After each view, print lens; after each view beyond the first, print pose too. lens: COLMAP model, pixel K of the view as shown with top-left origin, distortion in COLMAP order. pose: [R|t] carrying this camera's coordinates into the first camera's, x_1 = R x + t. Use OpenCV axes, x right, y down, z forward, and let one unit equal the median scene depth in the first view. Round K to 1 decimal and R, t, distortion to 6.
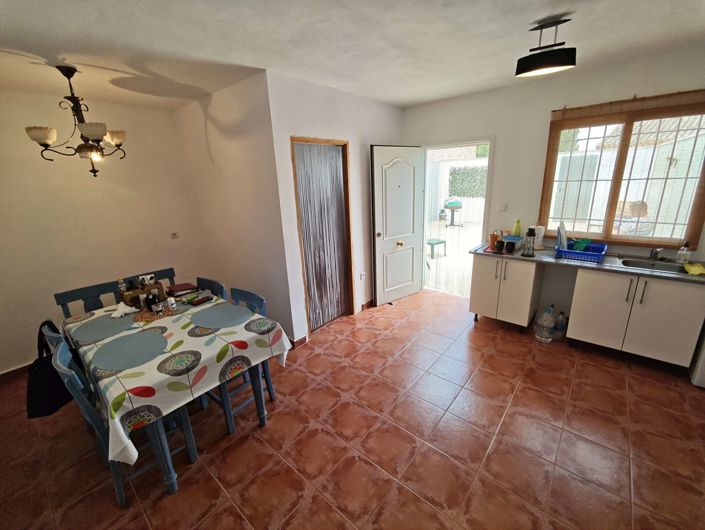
lens RADIAL K [[295.0, 0, 349.8], [0, 295.0, 262.3], [0, 0, 1]] dist [-0.005833, 0.001451]
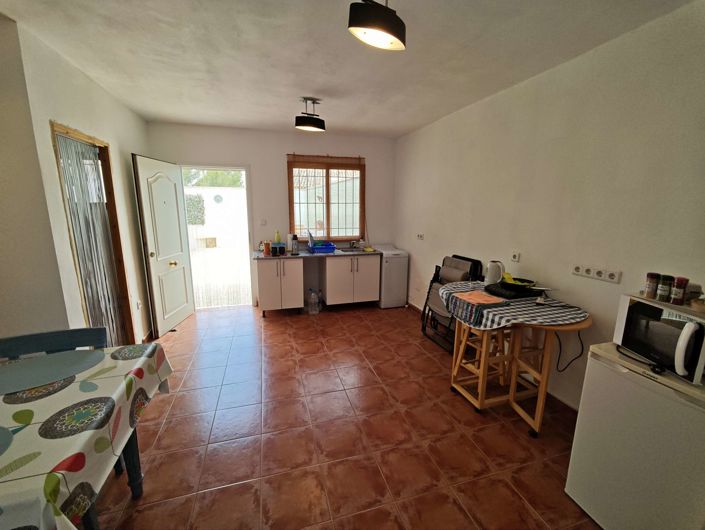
lens RADIAL K [[295.0, 0, 349.8], [0, 295.0, 262.3], [0, 0, 1]] dist [-0.005833, 0.001451]
pose [[0.544747, -0.114240, 0.830783, -0.434575], [0.204414, 0.978884, 0.000570, 0.068929], [-0.813305, 0.169513, 0.556597, 0.044326]]
